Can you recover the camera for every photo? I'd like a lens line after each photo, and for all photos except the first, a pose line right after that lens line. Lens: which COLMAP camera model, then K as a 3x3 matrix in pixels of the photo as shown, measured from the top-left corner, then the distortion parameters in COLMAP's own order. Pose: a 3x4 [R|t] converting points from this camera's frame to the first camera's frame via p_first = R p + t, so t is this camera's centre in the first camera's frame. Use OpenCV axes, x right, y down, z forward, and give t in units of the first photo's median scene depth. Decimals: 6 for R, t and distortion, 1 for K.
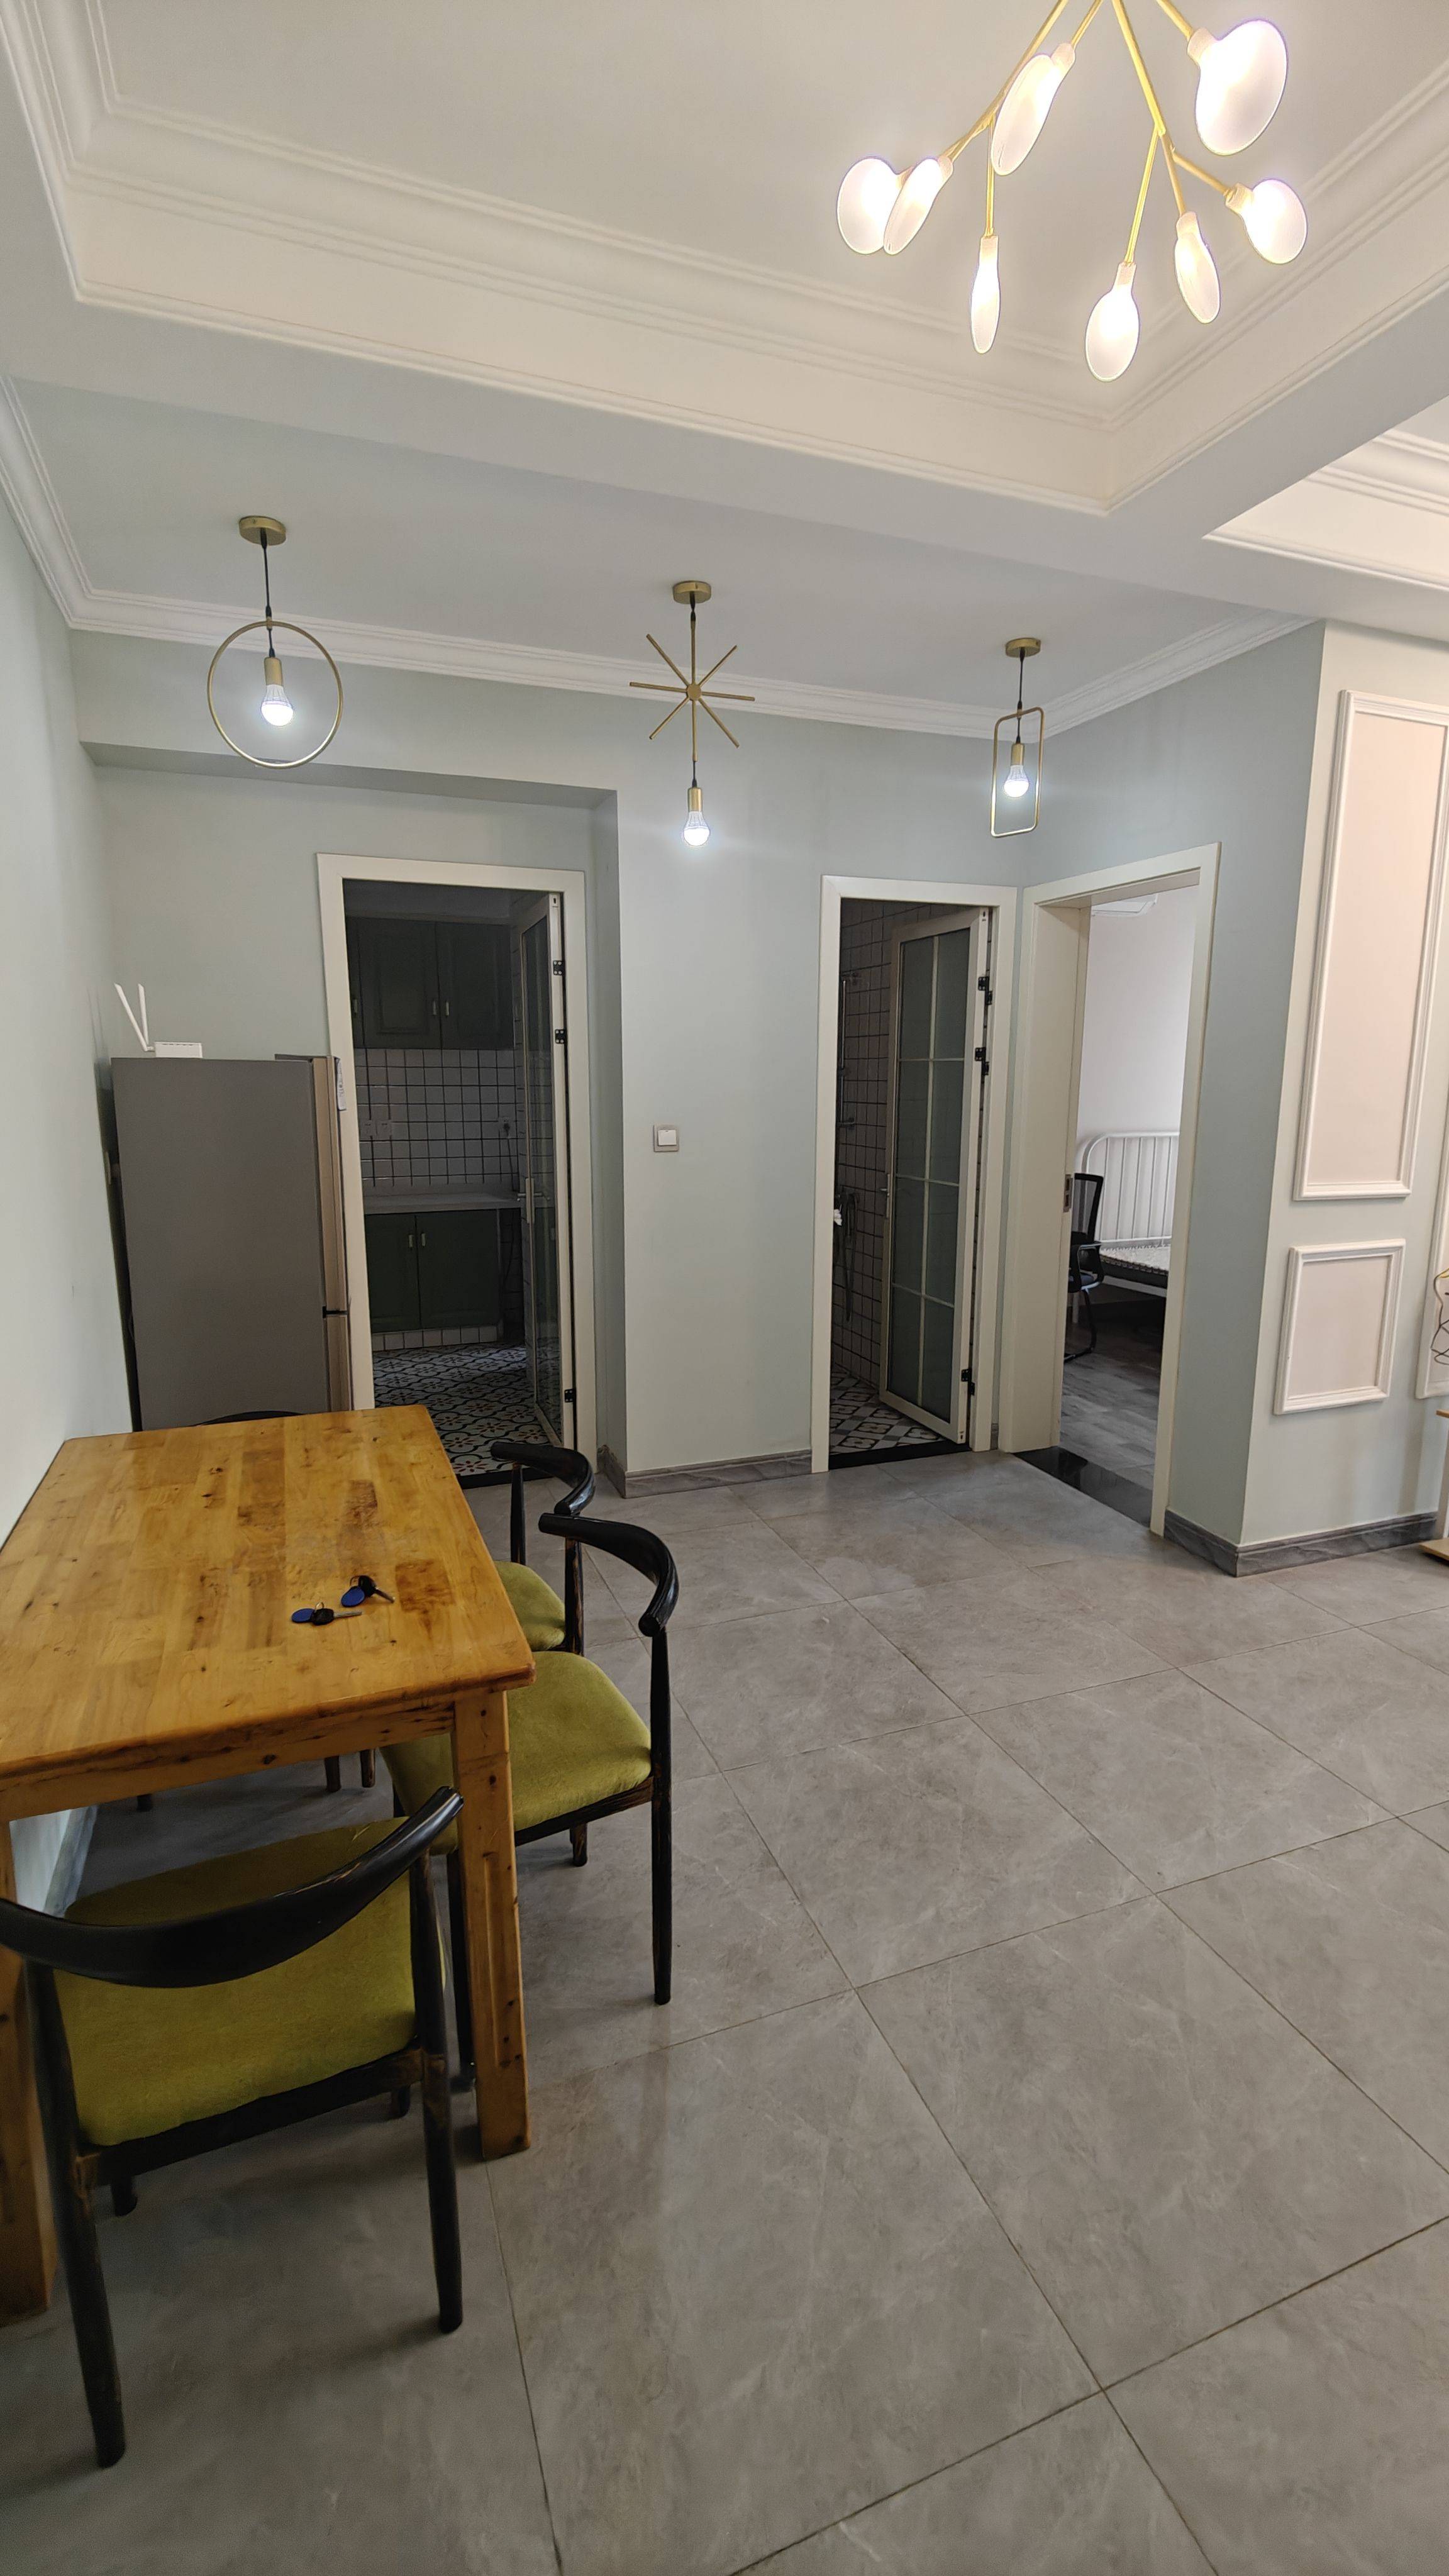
lens RADIAL K [[1129.5, 0, 724.5], [0, 1129.5, 1288.0], [0, 0, 1]] dist [0.001347, -0.010466]
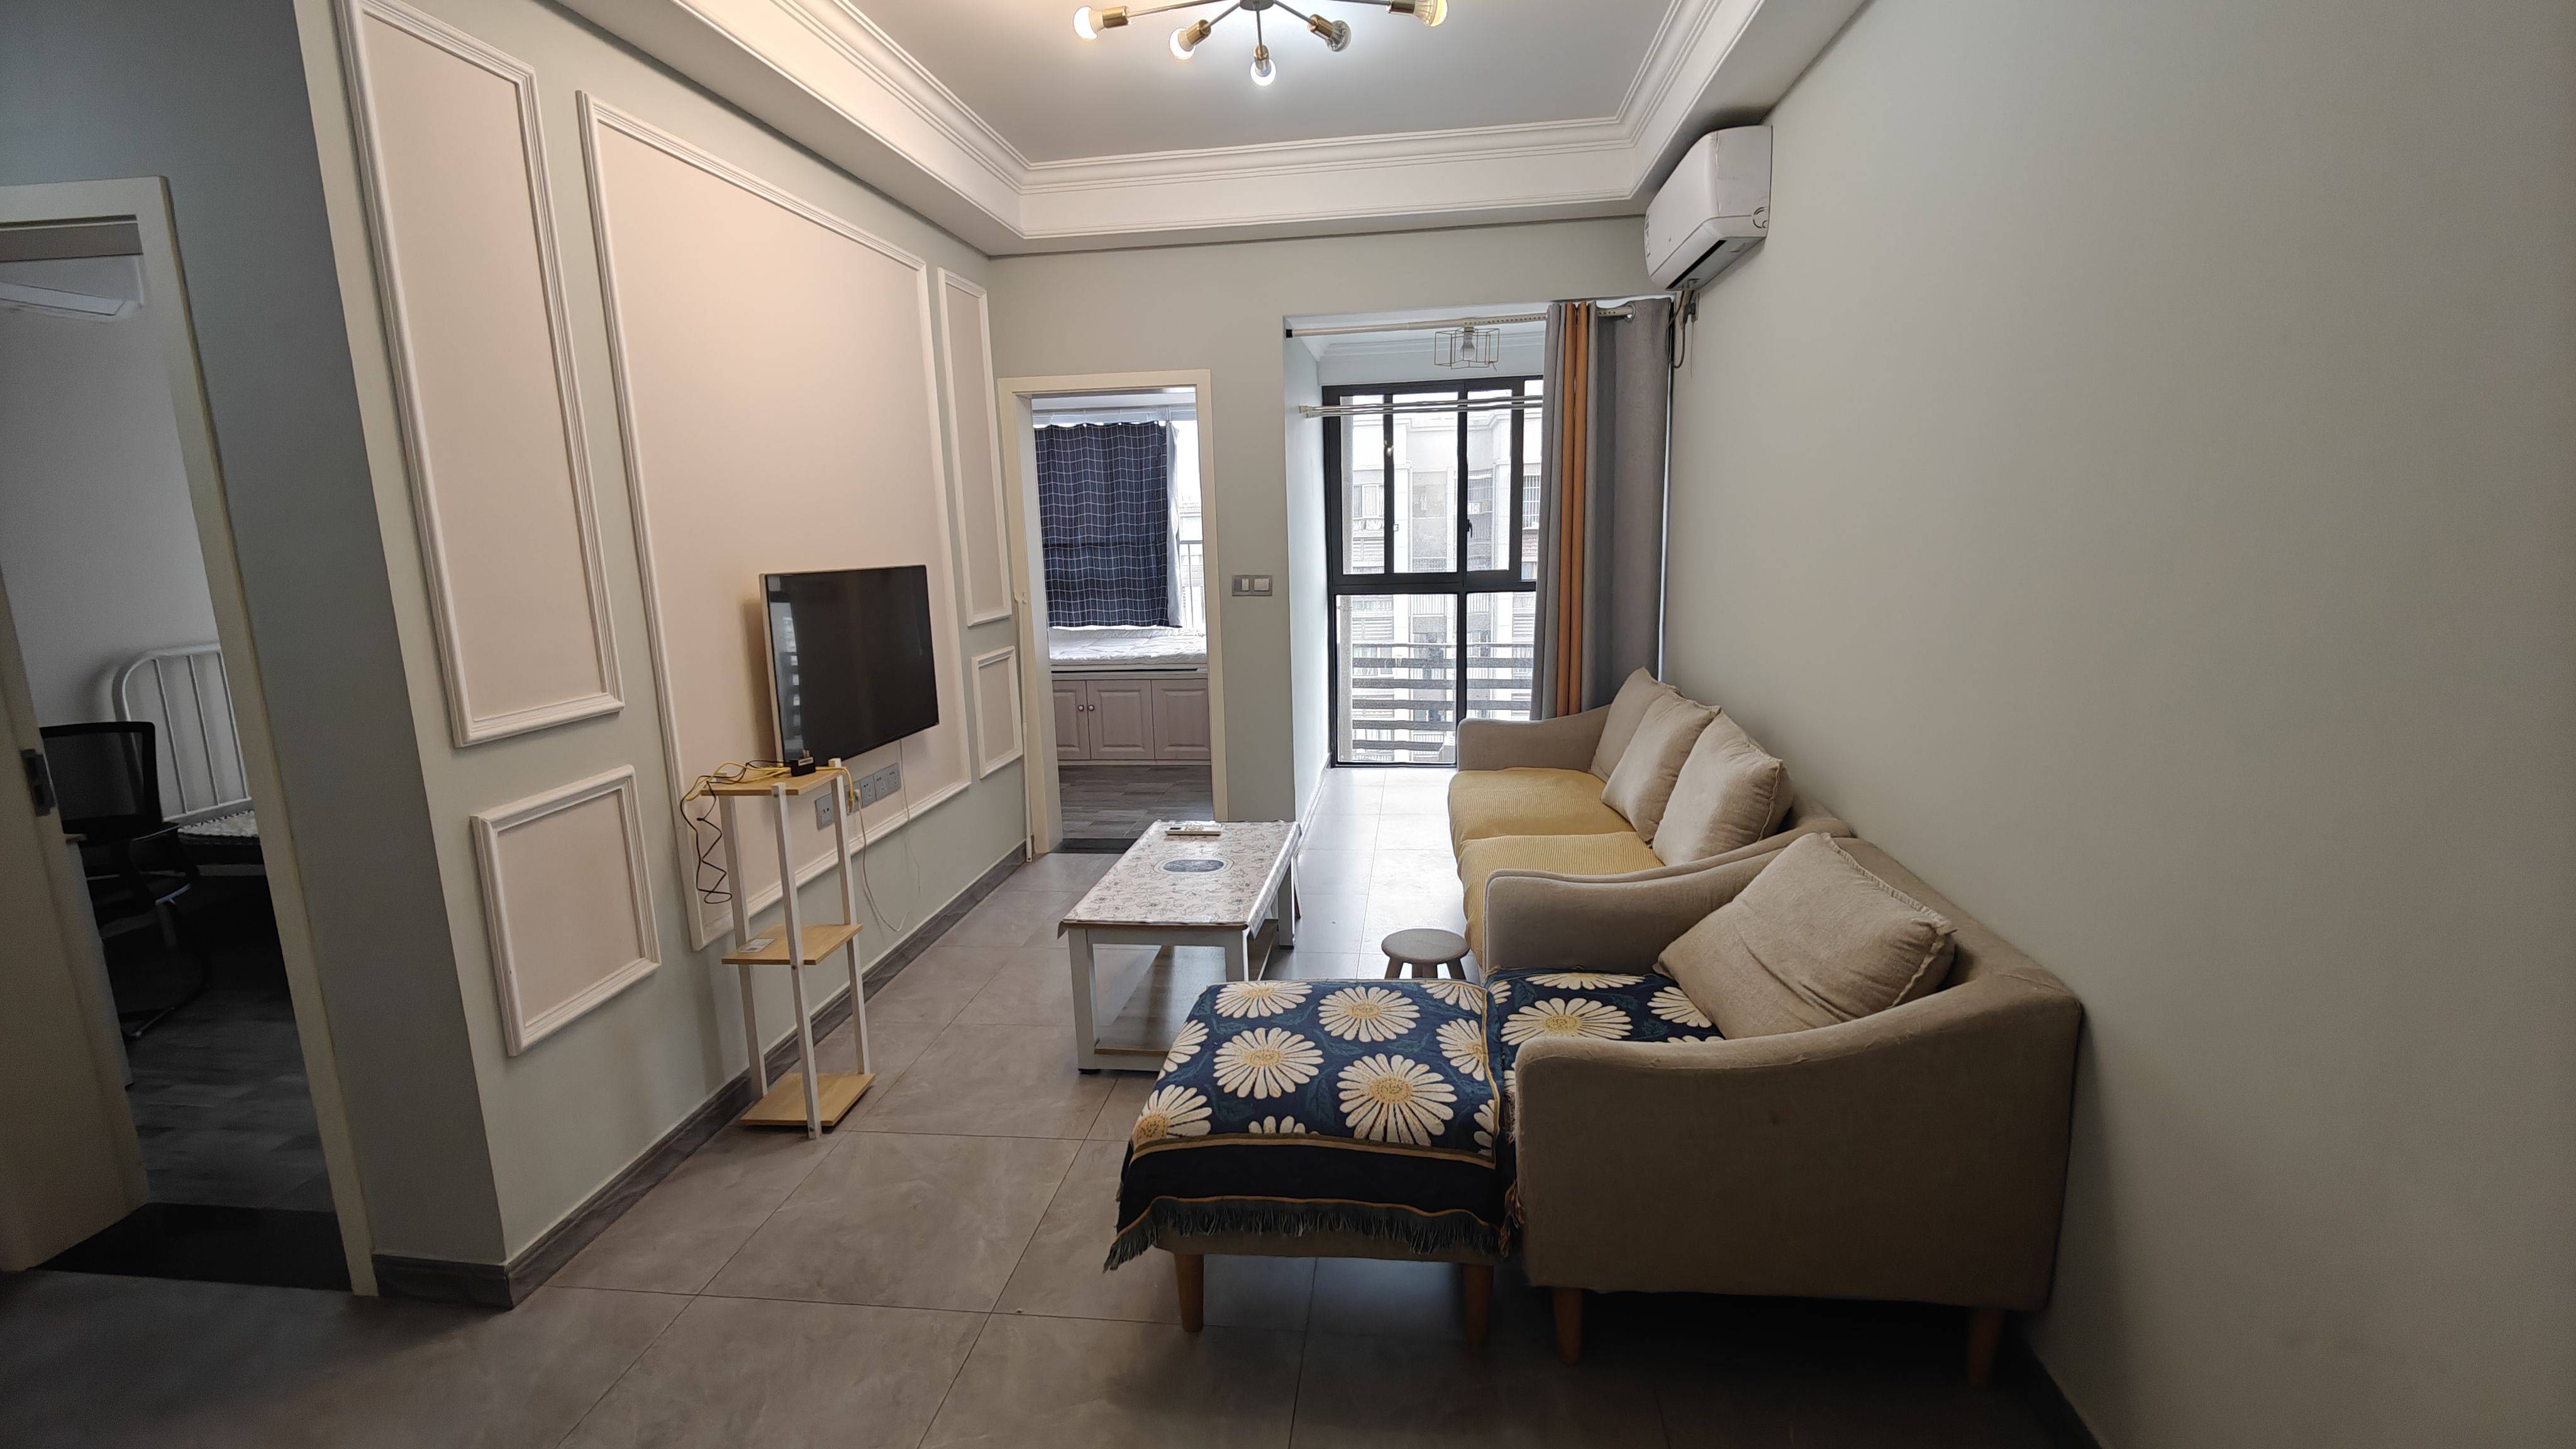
lens RADIAL K [[1129.5, 0, 1288.0], [0, 1129.5, 724.5], [0, 0, 1]] dist [0.001347, -0.010466]
pose [[0.468645, -0.172564, 0.866368, 0.146032], [0.192329, 0.977140, 0.090590, -0.052704], [-0.862196, 0.124173, 0.491121, 0.225806]]
